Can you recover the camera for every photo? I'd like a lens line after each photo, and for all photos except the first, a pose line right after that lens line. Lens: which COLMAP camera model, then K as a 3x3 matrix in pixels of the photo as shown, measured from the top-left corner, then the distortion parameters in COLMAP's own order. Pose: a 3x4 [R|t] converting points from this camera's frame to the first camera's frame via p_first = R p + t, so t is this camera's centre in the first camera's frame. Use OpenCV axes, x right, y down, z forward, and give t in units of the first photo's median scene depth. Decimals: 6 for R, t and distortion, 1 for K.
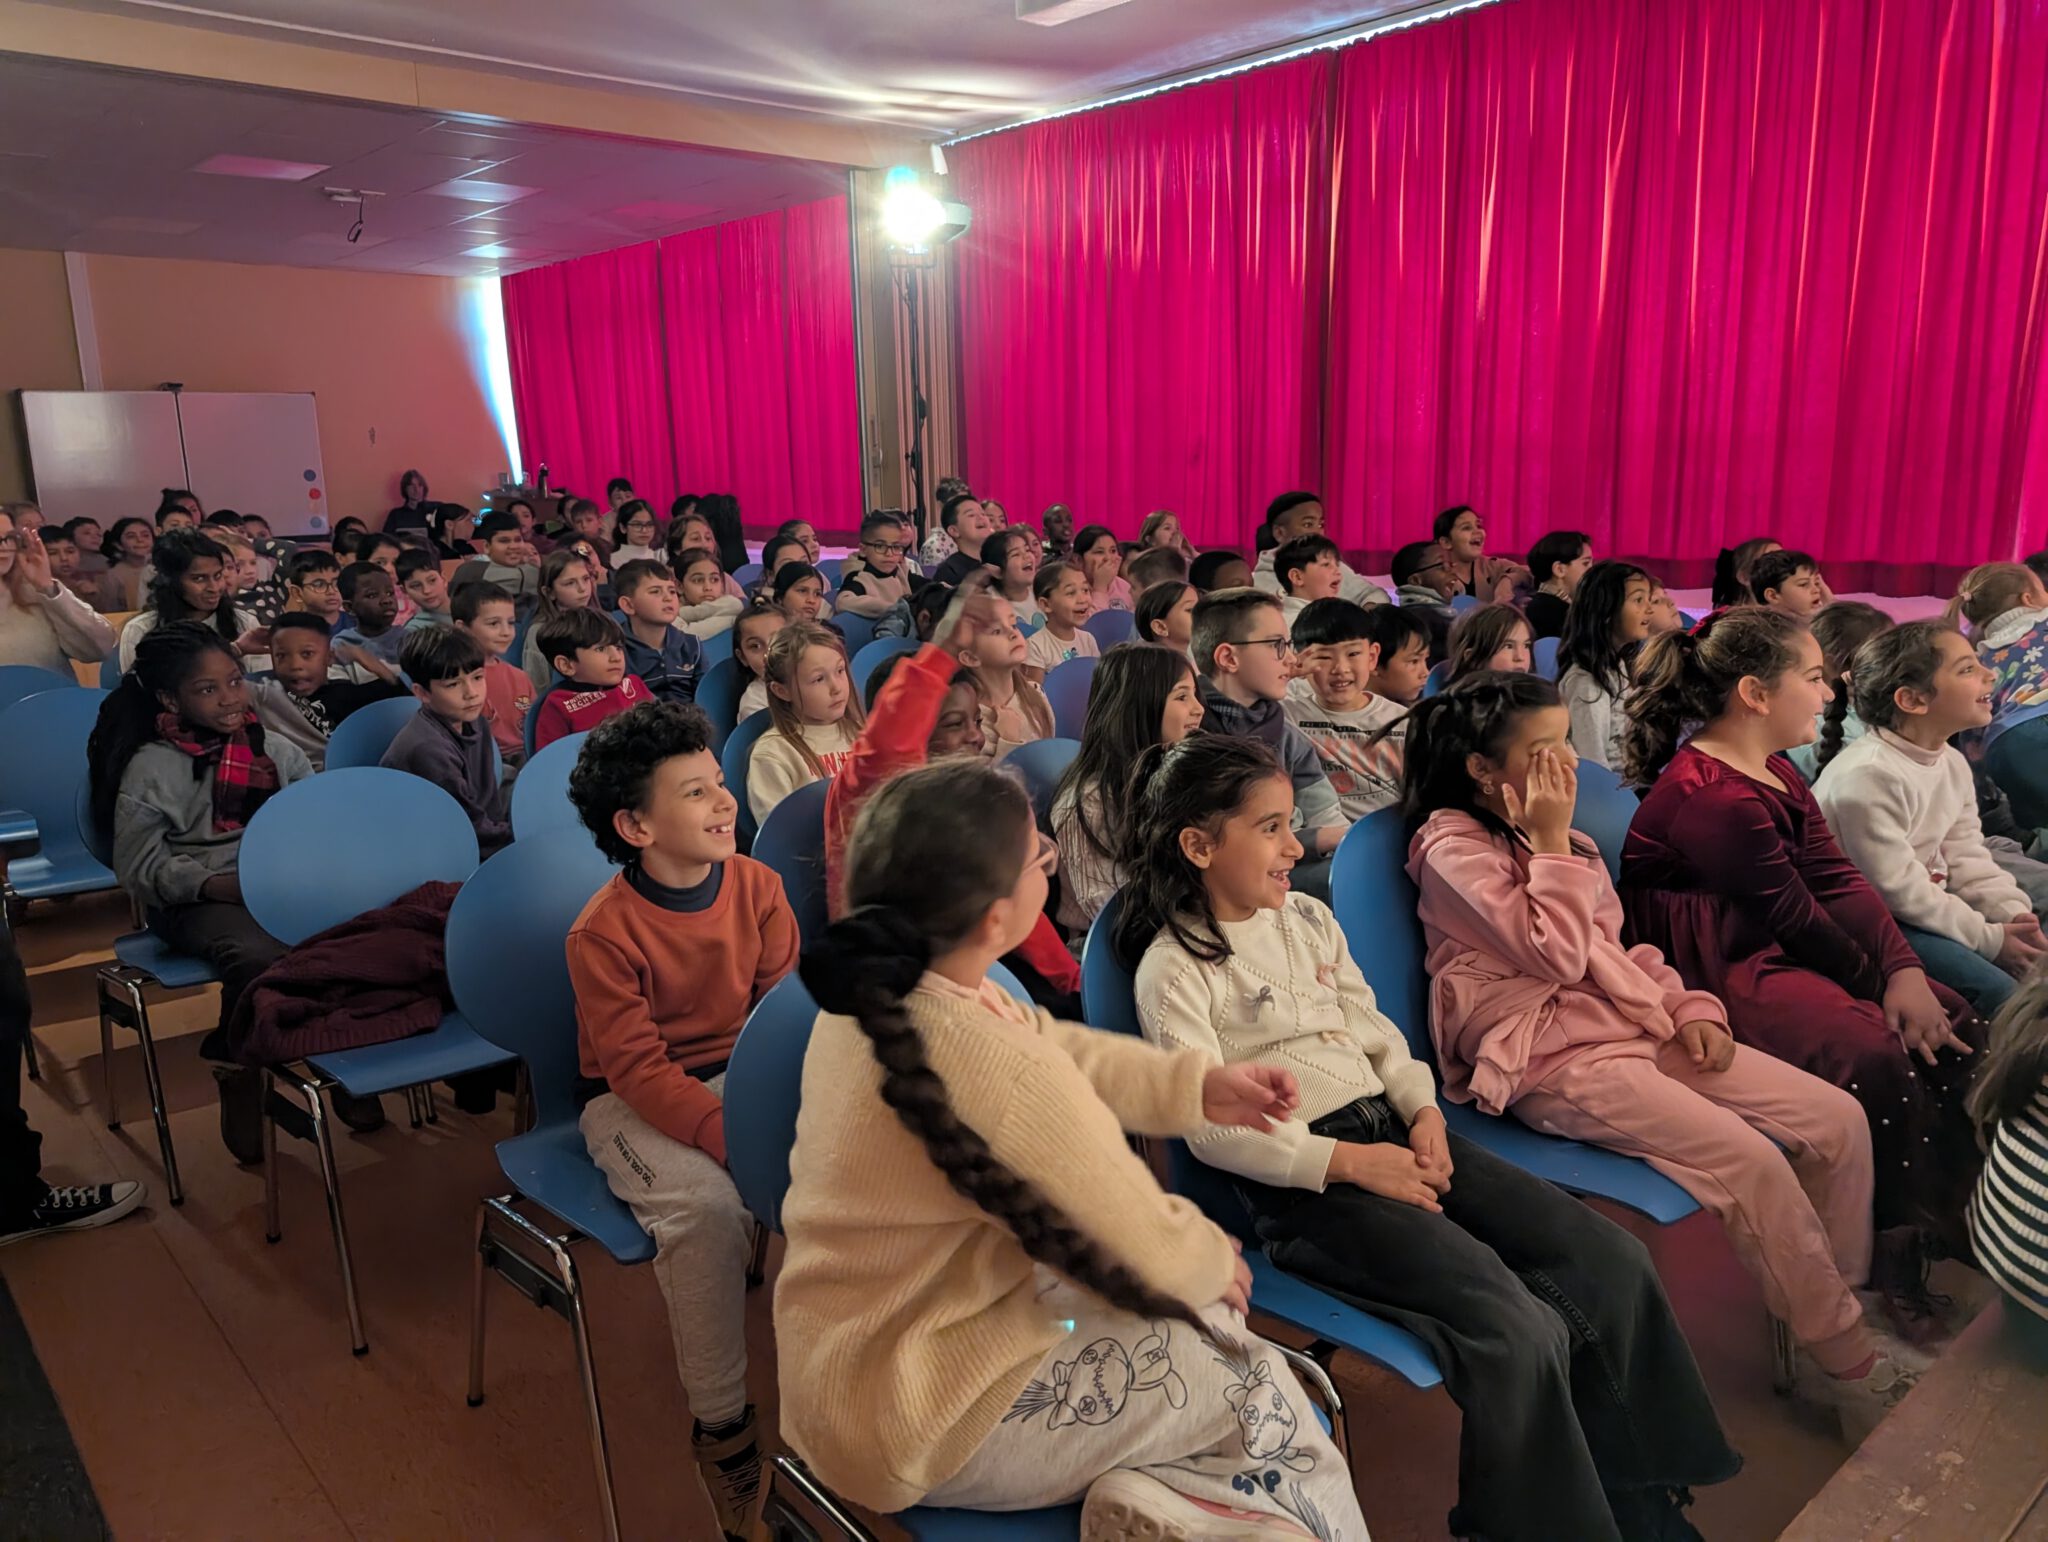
lens RADIAL K [[1374.1, 0, 1024.0], [0, 1374.1, 771.0], [0, 0, 1]] dist [-0.006556, -0.003072]
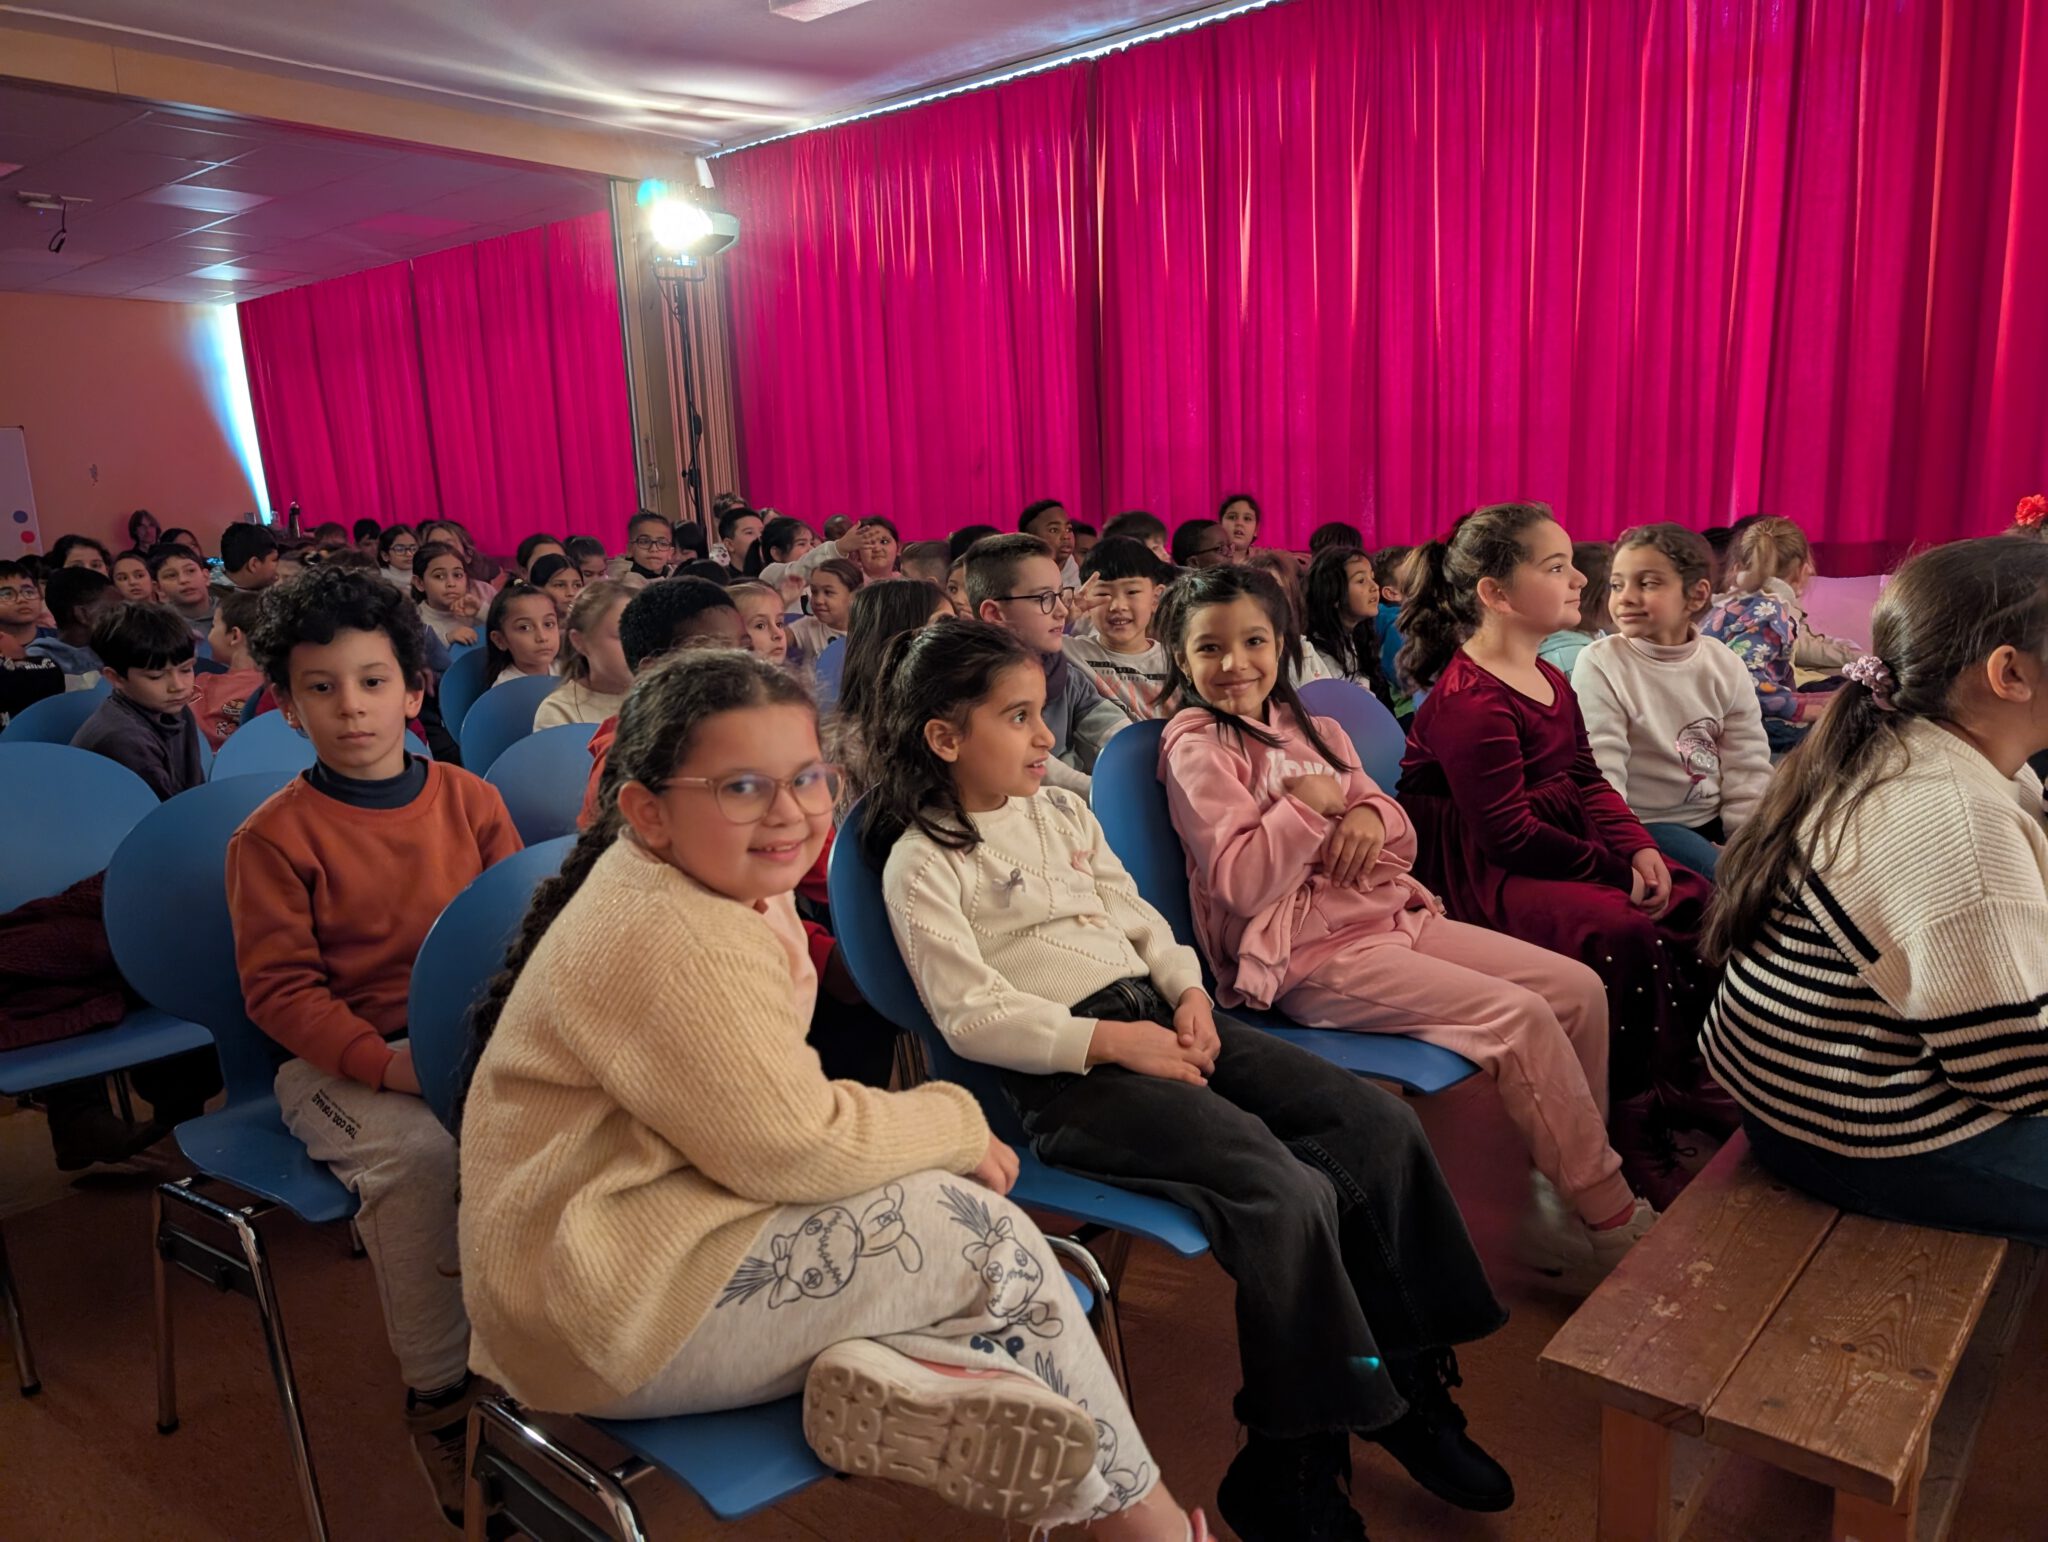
lens RADIAL K [[1387.2, 0, 1024.0], [0, 1387.2, 771.0], [0, 0, 1]] dist [-0.028445, 0.025320]
pose [[0.988219, -0.049257, 0.144902, 0.041398], [0.050801, 0.998684, -0.006972, 0.086471], [-0.144368, 0.014251, 0.989421, 0.046410]]
